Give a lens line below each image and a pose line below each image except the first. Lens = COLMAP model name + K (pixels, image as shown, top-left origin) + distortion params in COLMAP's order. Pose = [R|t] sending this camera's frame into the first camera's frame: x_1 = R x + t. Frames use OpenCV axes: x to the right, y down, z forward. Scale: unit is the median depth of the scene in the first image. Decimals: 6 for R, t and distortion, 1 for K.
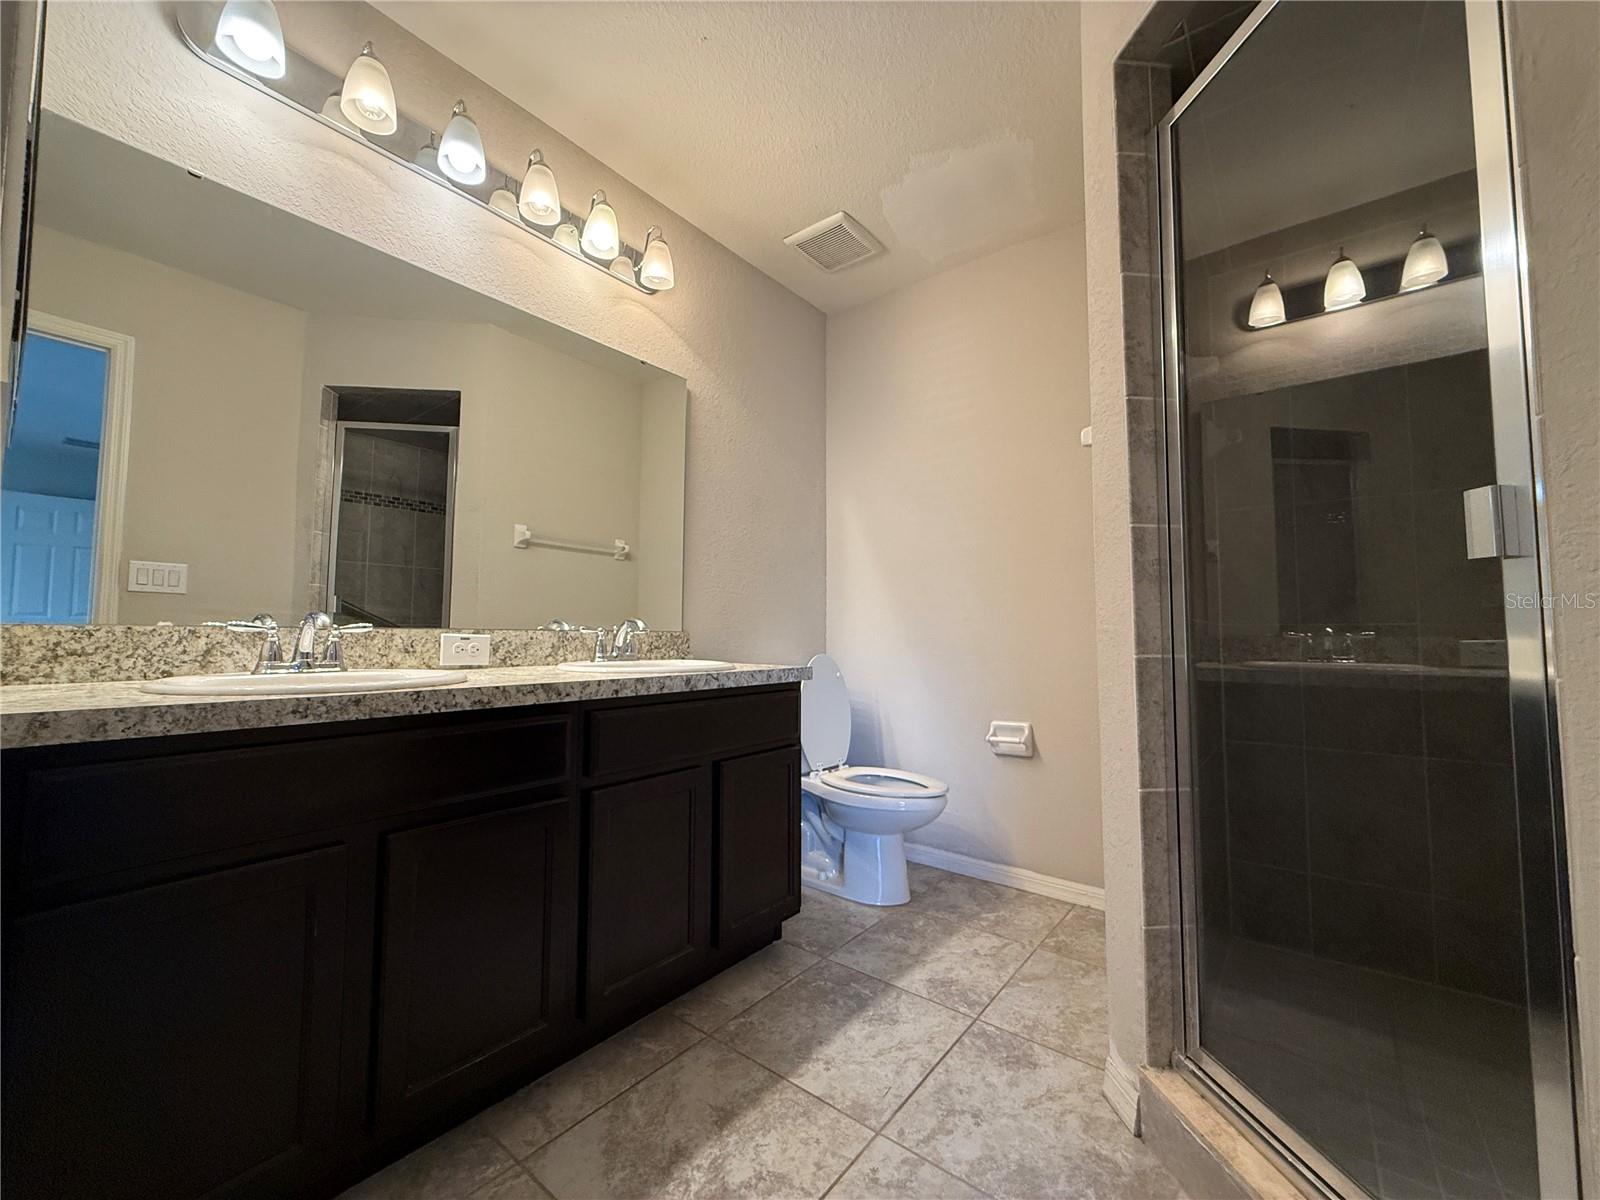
lens RADIAL K [[637.5, 0, 795.8], [0, 637.5, 597.7], [0, 0, 1]] dist [0.000080, 0.000233]
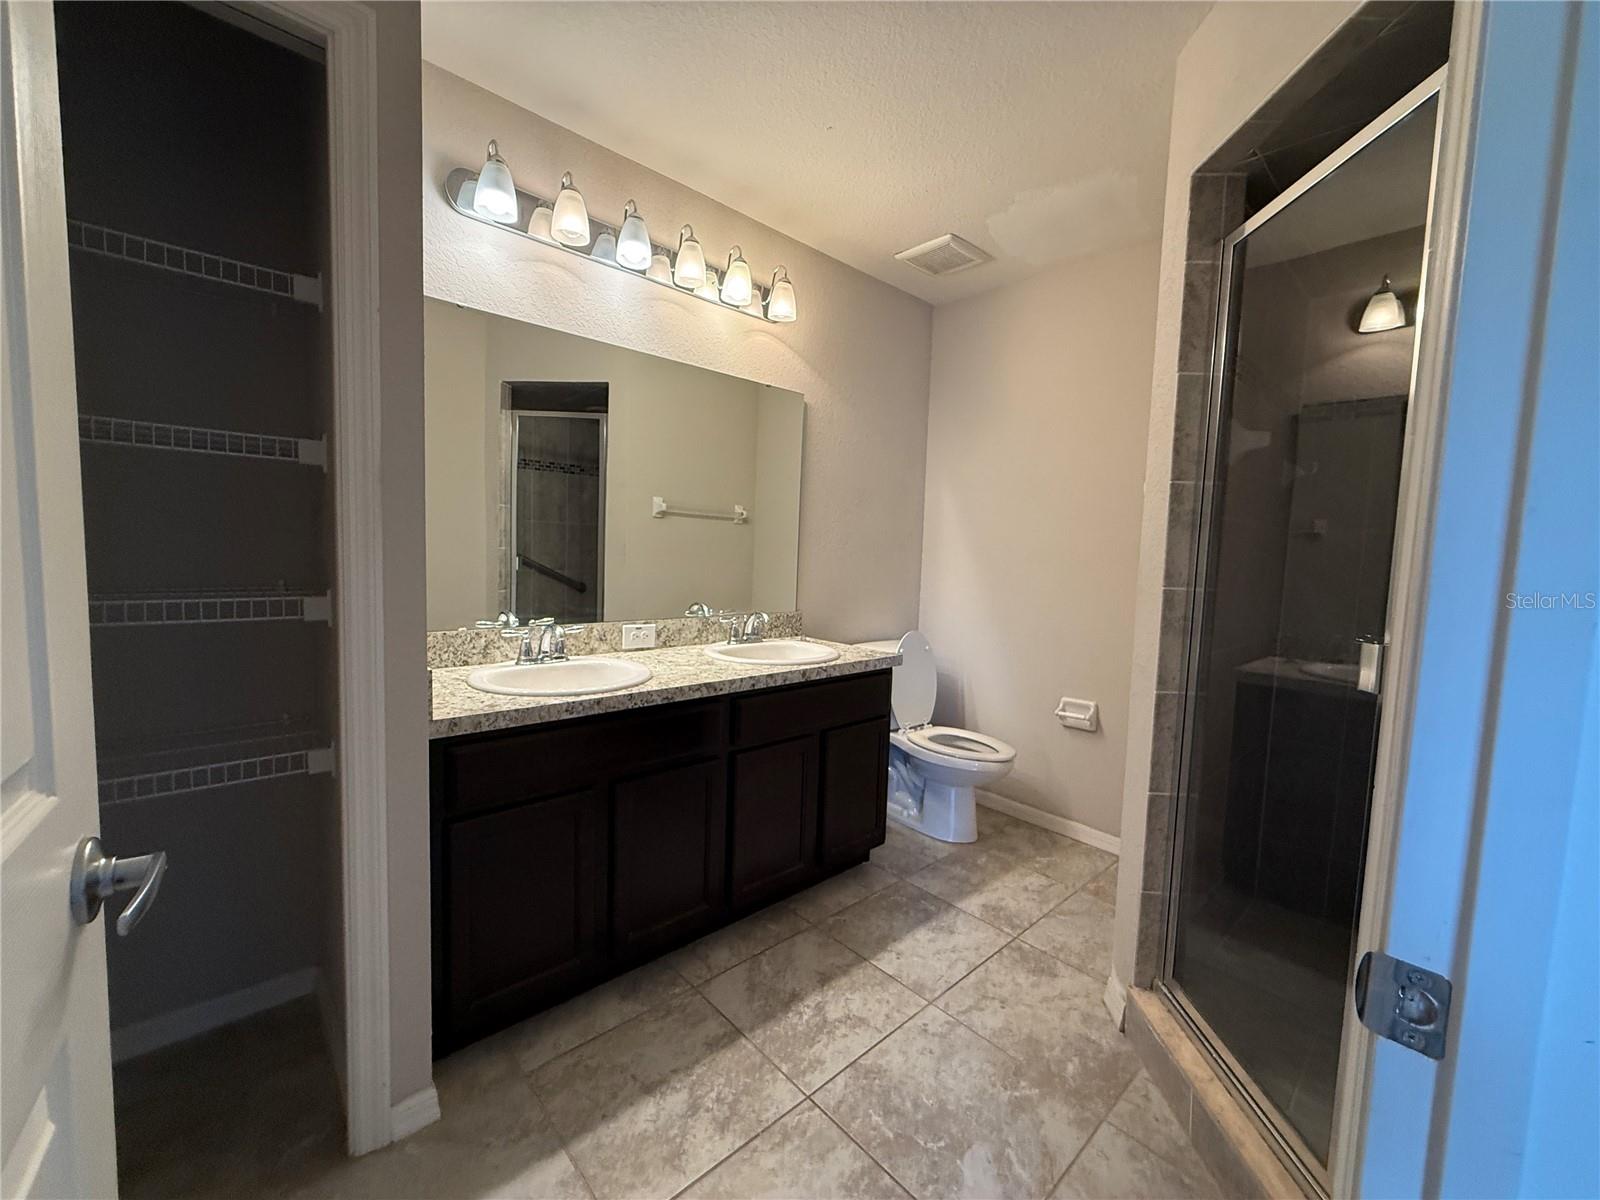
lens RADIAL K [[637.5, 0, 795.8], [0, 637.5, 597.7], [0, 0, 1]] dist [0.000080, 0.000233]
pose [[0.987215, 0.041112, -0.154002, 0.009270], [-0.020483, 0.990875, 0.133216, -0.191742], [0.158074, -0.128358, 0.979049, -0.257341]]
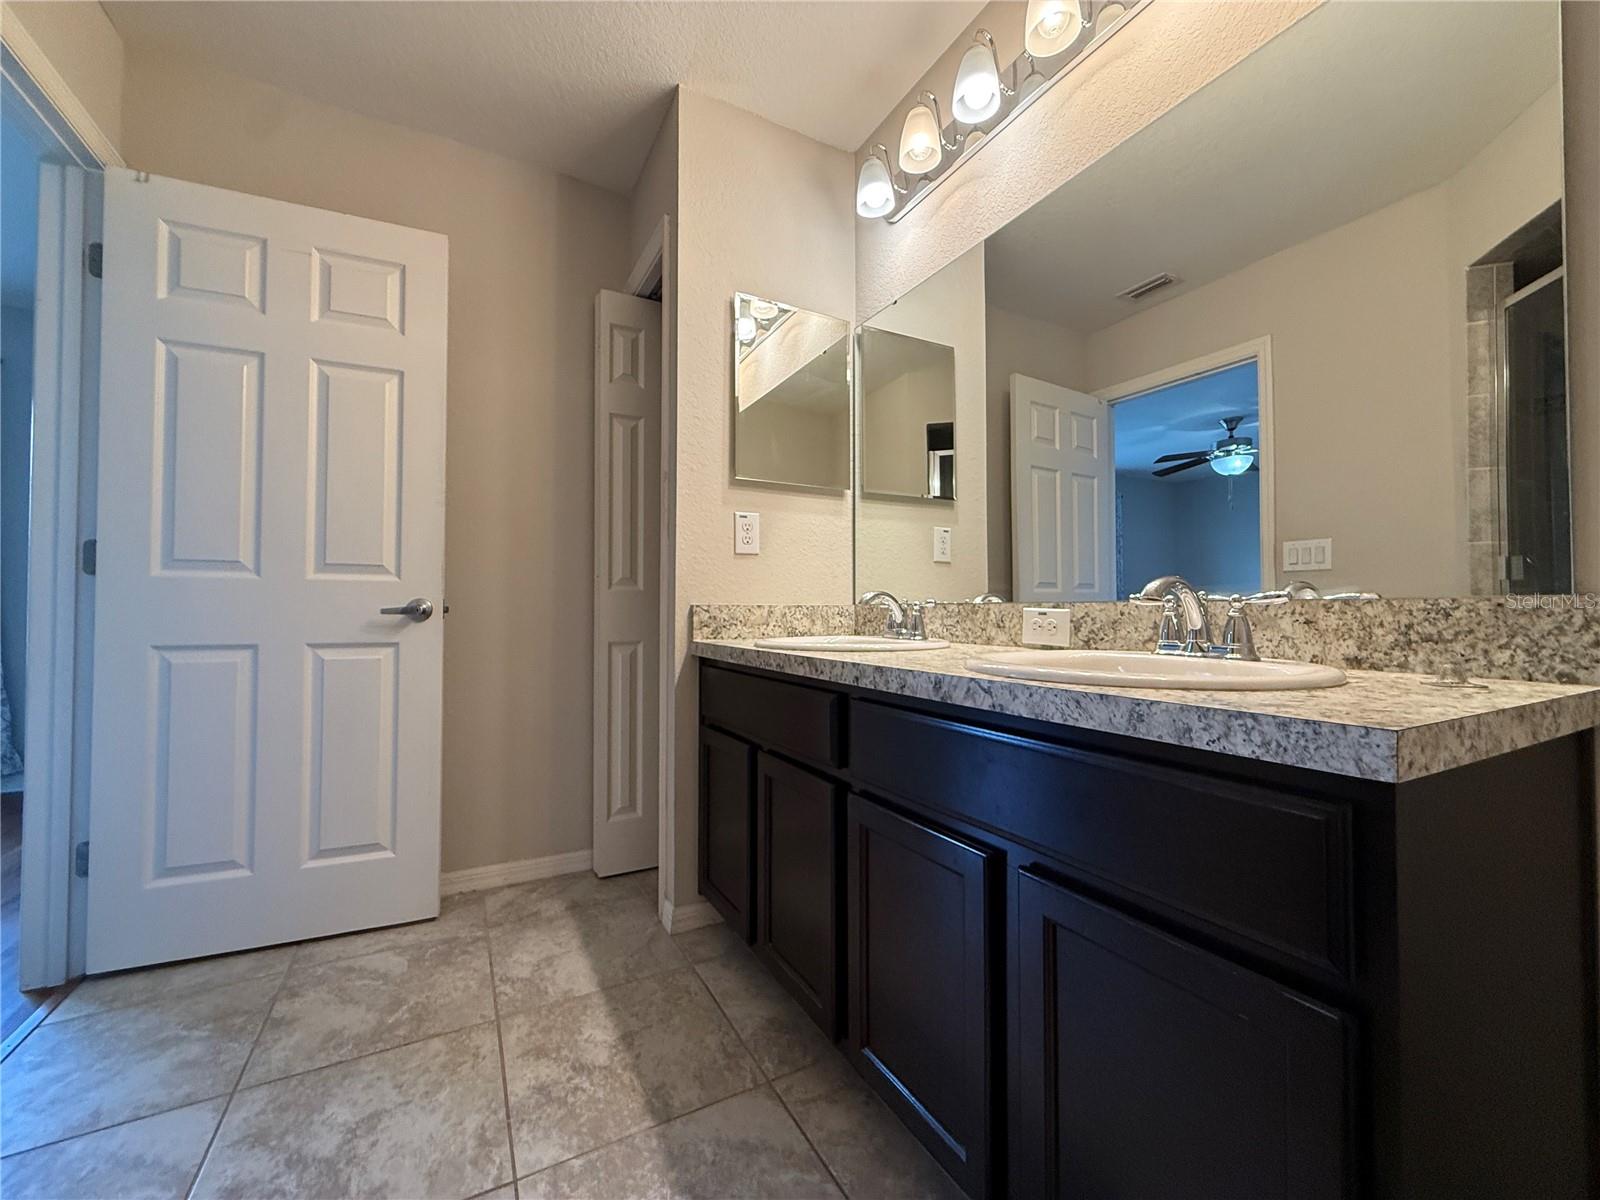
lens RADIAL K [[640.1, 0, 795.6], [0, 640.1, 596.8], [0, 0, 1]] dist [0.002213, -0.000091]
pose [[-0.397849, -0.025298, -0.917102, 0.416973], [0.052078, 0.997385, -0.050105, 0.070356], [0.915972, -0.067695, -0.395491, 1.081775]]
